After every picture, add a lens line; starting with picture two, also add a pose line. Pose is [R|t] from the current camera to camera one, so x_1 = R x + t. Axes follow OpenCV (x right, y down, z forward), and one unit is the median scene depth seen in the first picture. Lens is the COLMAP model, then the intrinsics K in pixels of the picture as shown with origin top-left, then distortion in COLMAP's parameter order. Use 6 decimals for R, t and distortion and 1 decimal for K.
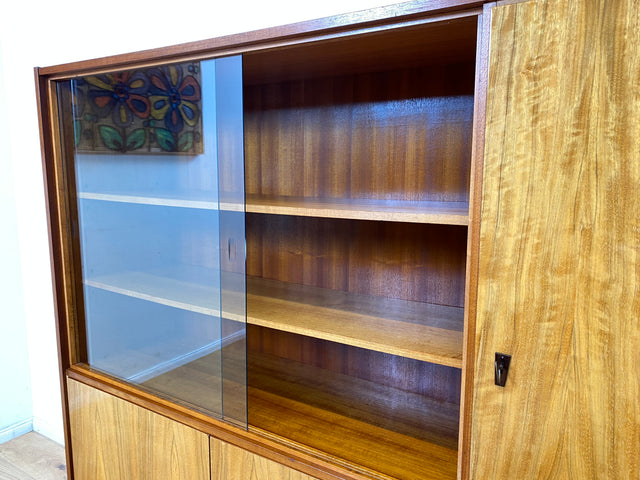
lens RADIAL K [[488.1, 0, 323.8], [0, 488.1, 239.2], [0, 0, 1]] dist [0.045268, -0.053609]
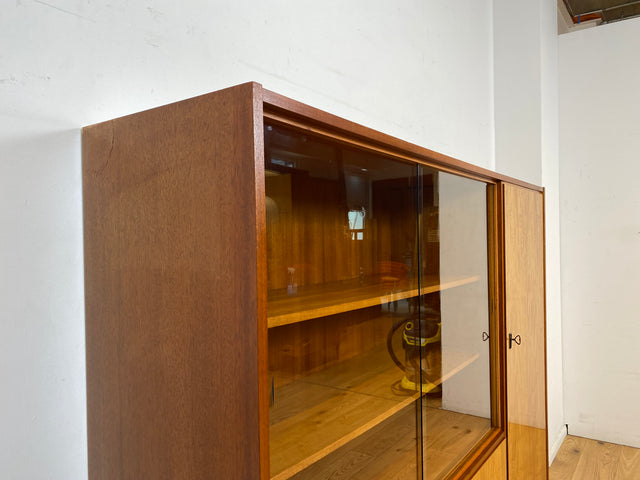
lens RADIAL K [[488.1, 0, 325.3], [0, 488.1, 245.7], [0, 0, 1]] dist [0.045268, -0.053609]
pose [[0.053975, -0.015748, 0.998418, -1.894213], [0.163591, 0.986505, 0.006717, -0.309699], [-0.985051, 0.162970, 0.055823, 1.625940]]
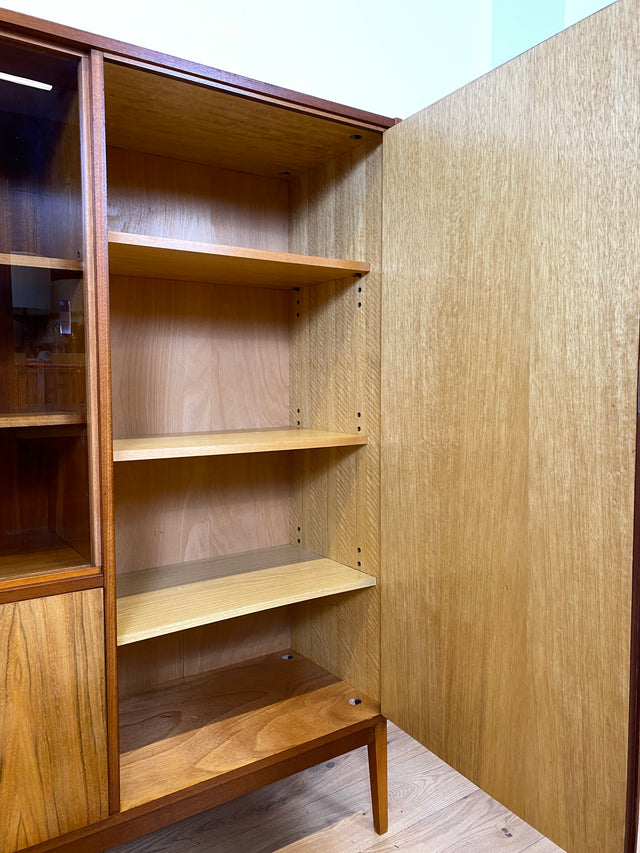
lens RADIAL K [[650.6, 0, 316.4], [0, 650.6, 425.1], [0, 0, 1]] dist [0.045268, -0.053609]
pose [[0.397820, -0.058641, 0.915587, -0.791593], [0.134146, 0.990948, 0.005182, 0.372739], [-0.907603, 0.120761, 0.402086, 0.079299]]
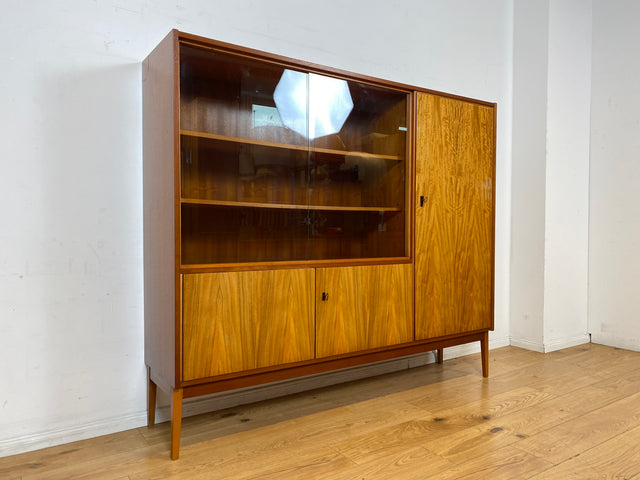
lens RADIAL K [[488.1, 0, 323.1], [0, 488.1, 239.8], [0, 0, 1]] dist [0.045268, -0.053609]
pose [[0.398950, -0.024666, 0.916641, -2.882481], [0.133126, 0.990605, -0.031284, 0.533011], [-0.907257, 0.134509, 0.398486, 0.334337]]
